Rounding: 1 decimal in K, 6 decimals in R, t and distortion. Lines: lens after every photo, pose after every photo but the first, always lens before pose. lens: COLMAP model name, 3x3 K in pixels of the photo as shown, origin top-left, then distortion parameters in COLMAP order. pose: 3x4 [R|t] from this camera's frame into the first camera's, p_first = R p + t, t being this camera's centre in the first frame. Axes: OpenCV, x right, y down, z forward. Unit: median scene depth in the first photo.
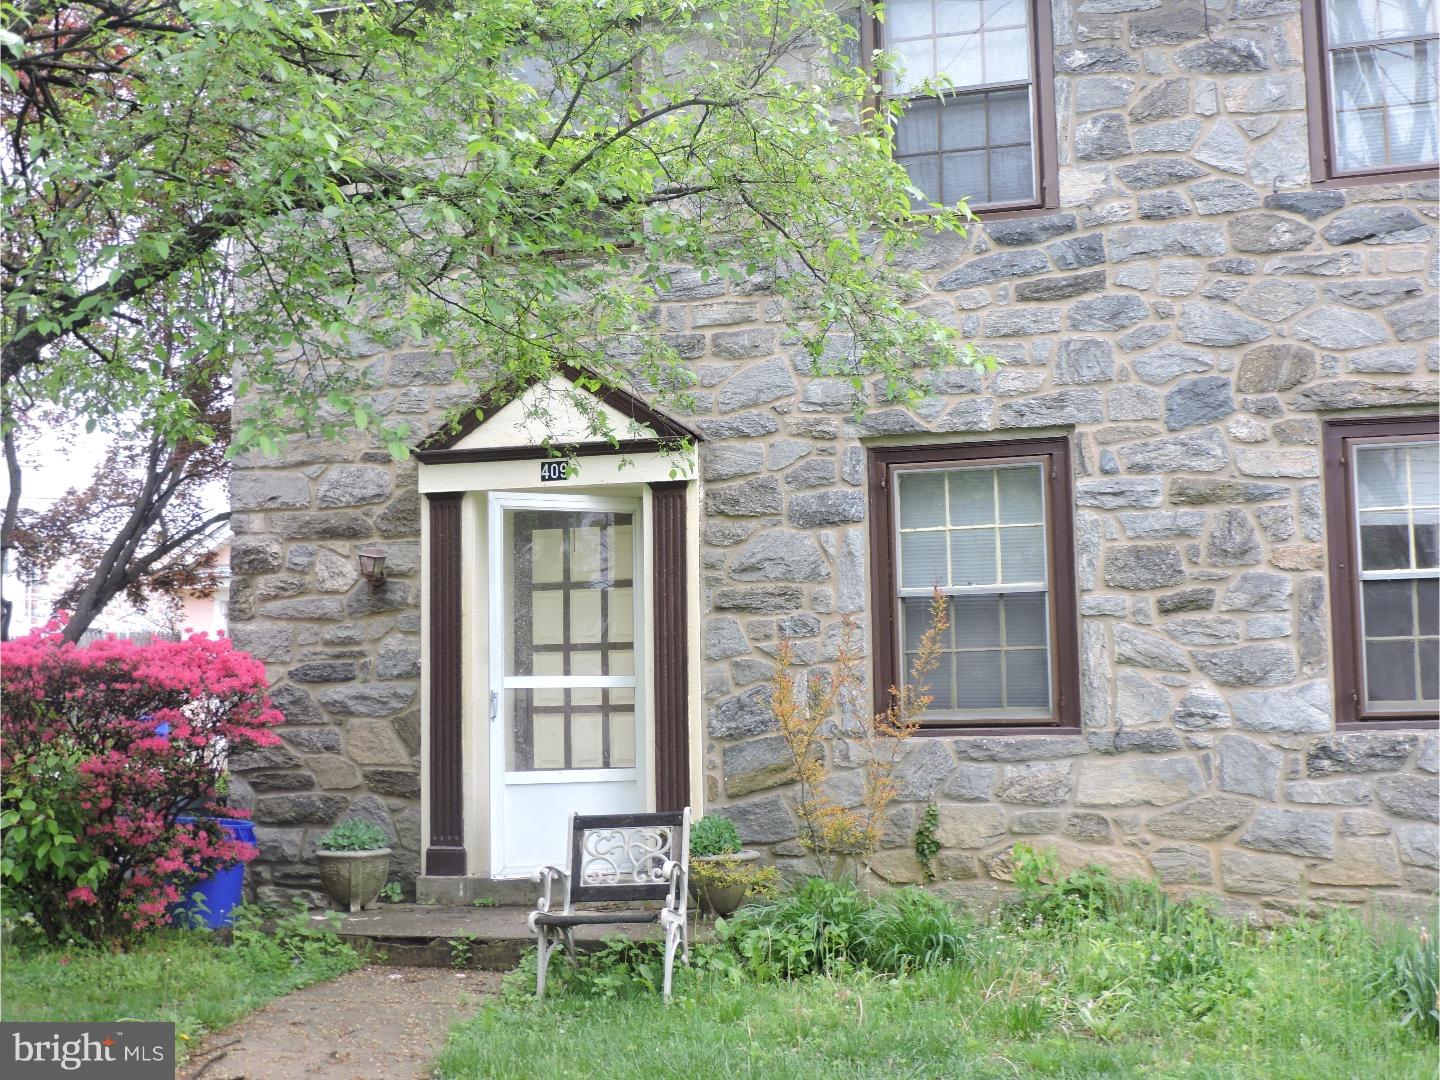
lens RADIAL K [[1818.1, 0, 722.6], [0, 1818.1, 539.3], [0, 0, 1]] dist [-0.046344, 0.000000]
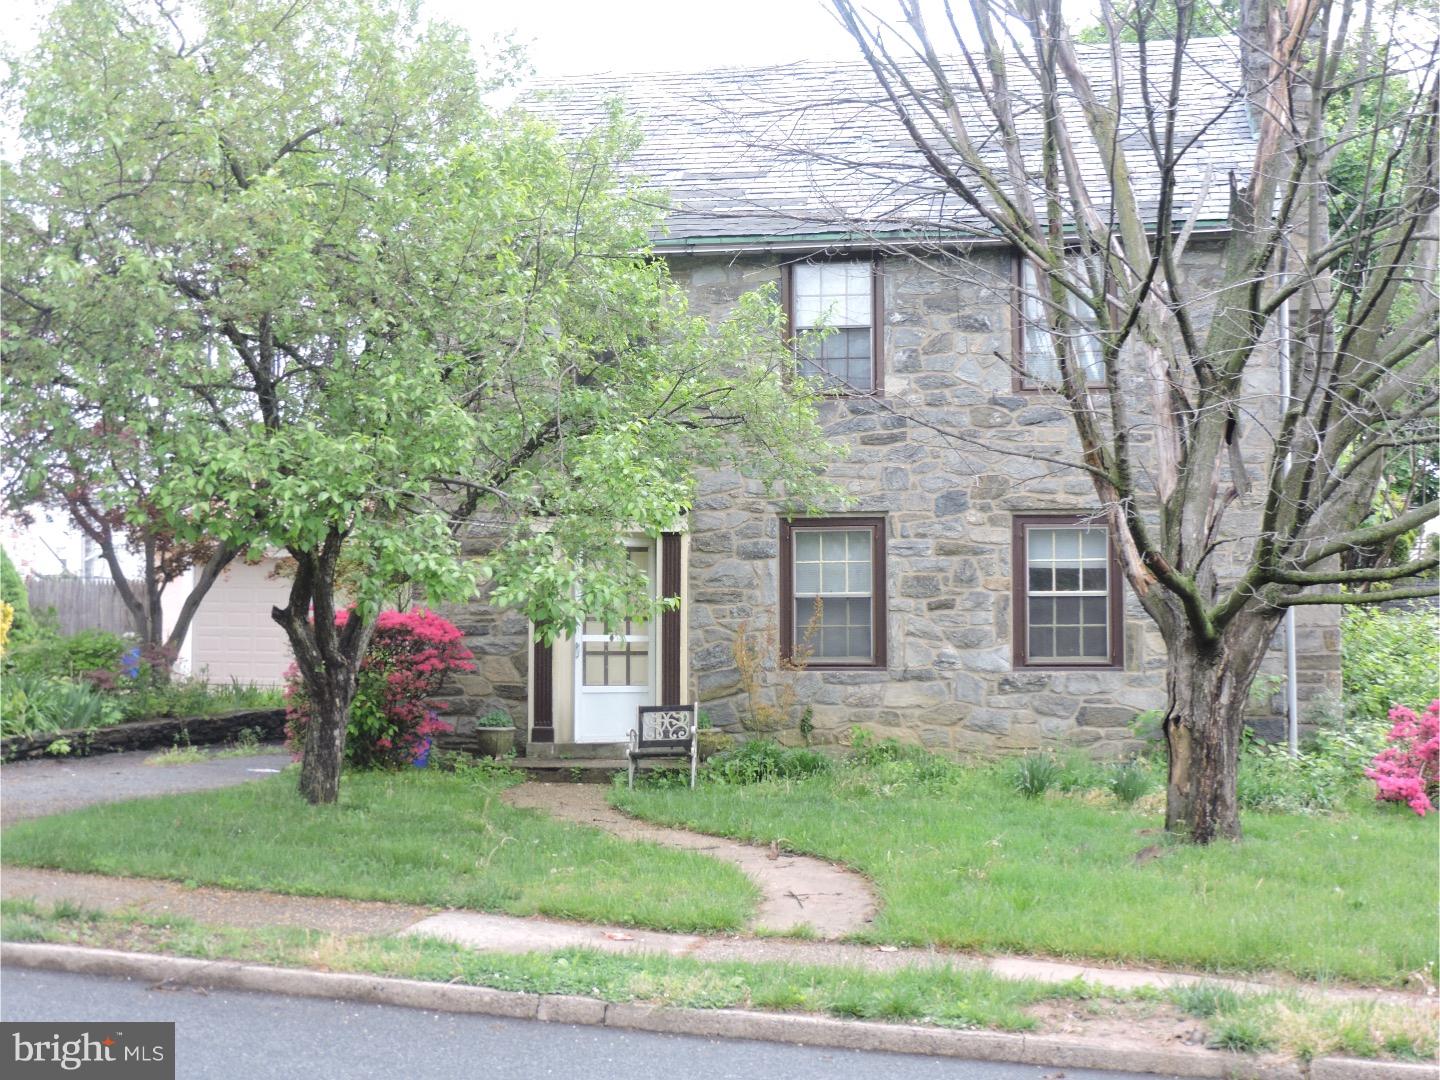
lens RADIAL K [[1970.5, 0, 719.1], [0, 1970.5, 539.3], [0, 0, 1]] dist [-0.091393, 0.000000]
pose [[0.993570, 0.024564, 0.110526, -0.217621], [-0.028361, 0.999056, 0.032911, -0.097831], [-0.109613, -0.035834, 0.993328, -1.071382]]
